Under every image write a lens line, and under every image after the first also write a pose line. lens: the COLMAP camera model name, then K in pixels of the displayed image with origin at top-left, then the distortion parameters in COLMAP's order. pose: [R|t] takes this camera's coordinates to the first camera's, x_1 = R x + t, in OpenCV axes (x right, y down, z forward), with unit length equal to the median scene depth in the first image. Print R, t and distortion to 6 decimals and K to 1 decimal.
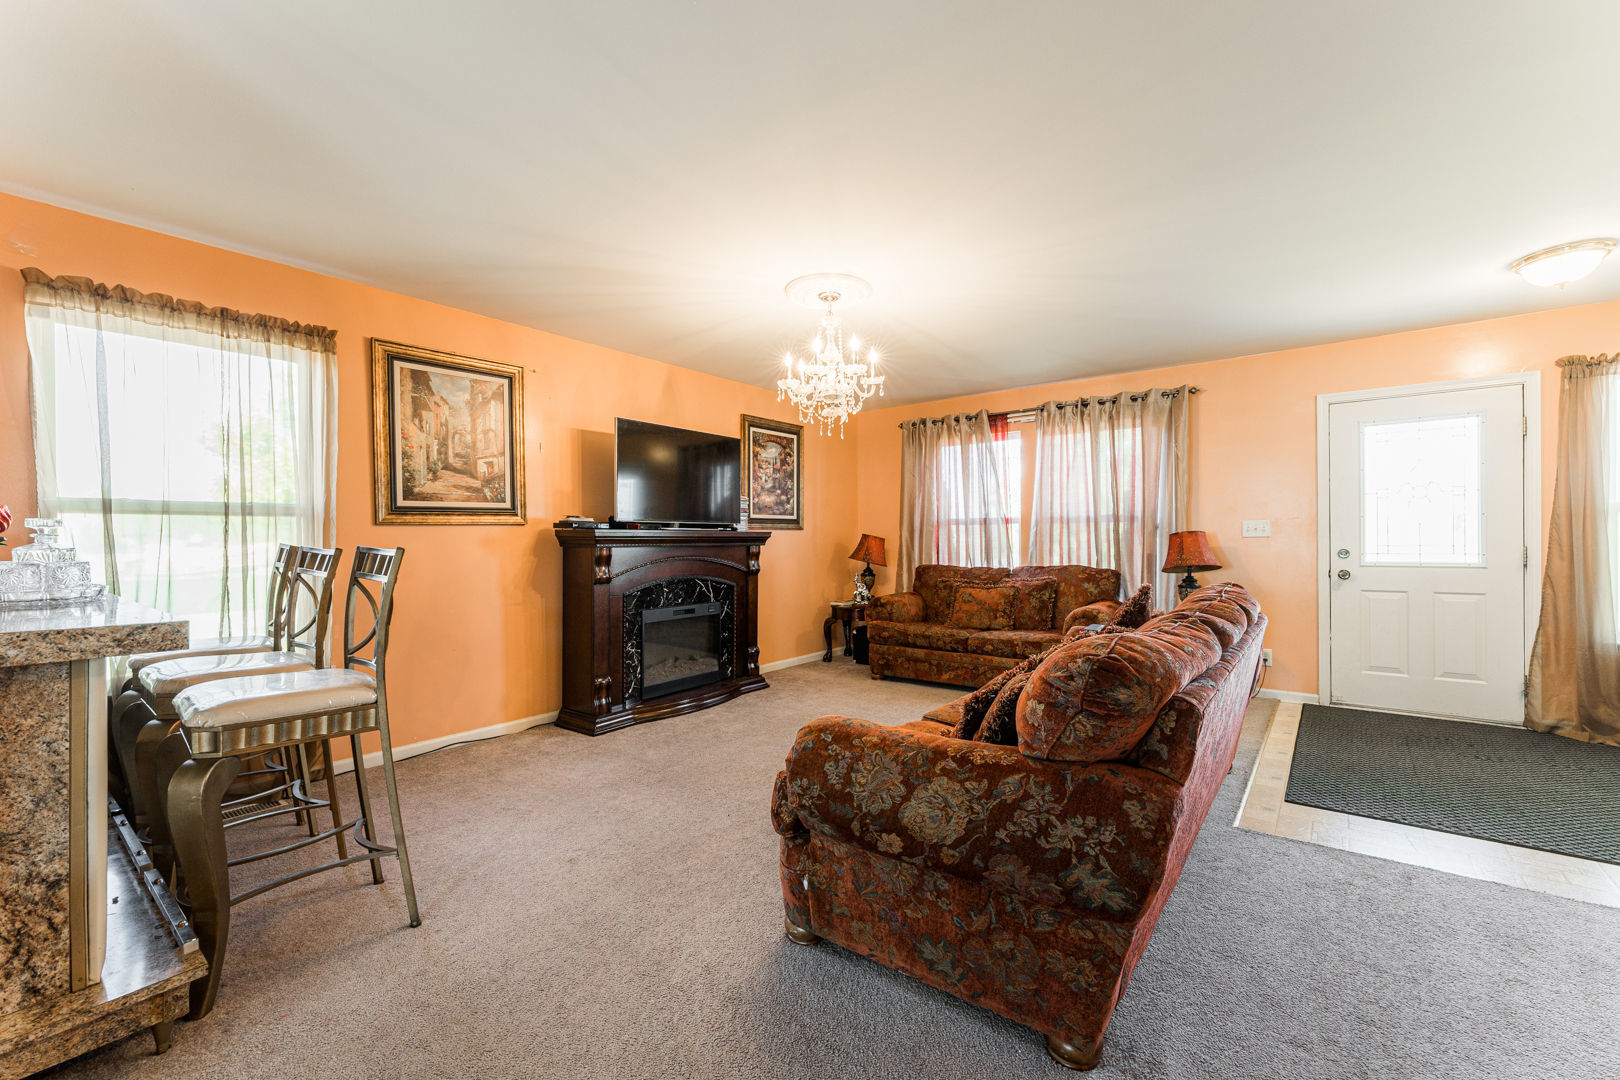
lens RADIAL K [[666.2, 0, 811.9], [0, 666.2, 545.5], [0, 0, 1]] dist [0.000741, 0.000227]
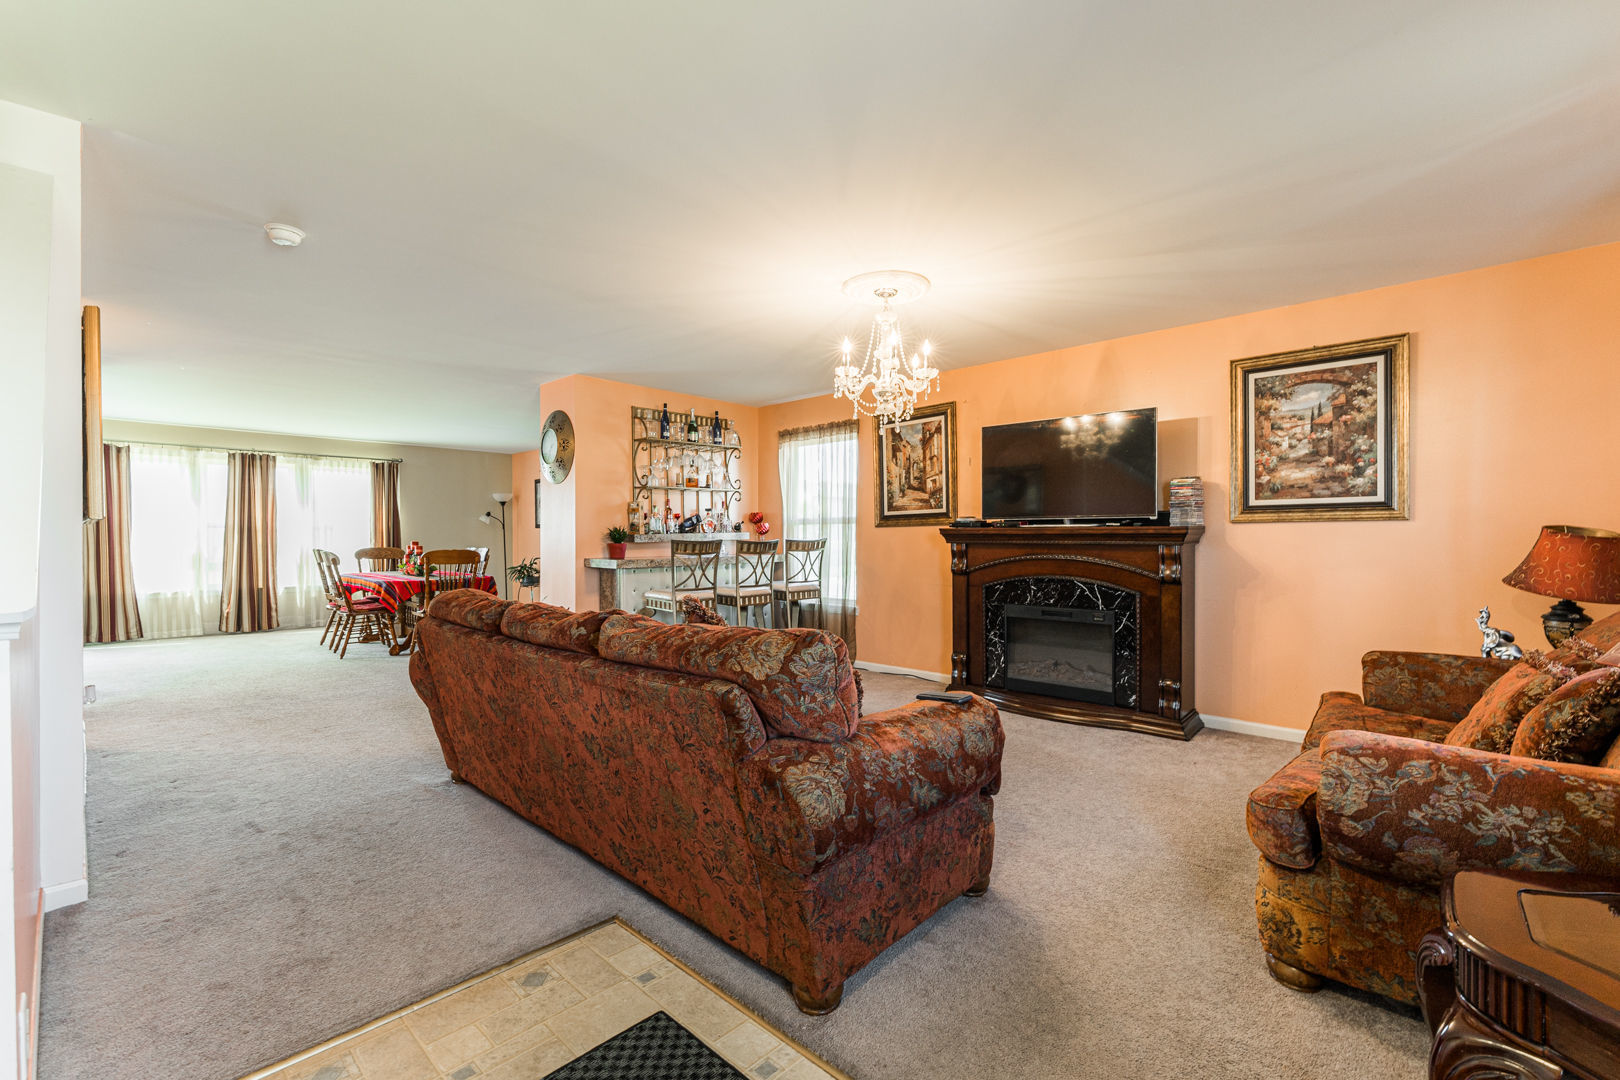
lens RADIAL K [[666.2, 0, 811.9], [0, 666.2, 545.5], [0, 0, 1]] dist [0.000741, 0.000227]
pose [[-0.073341, 0.011722, -0.997238, 0.752545], [-0.013104, 0.999833, 0.012716, -0.003459], [0.997221, 0.014000, -0.073176, 0.713175]]
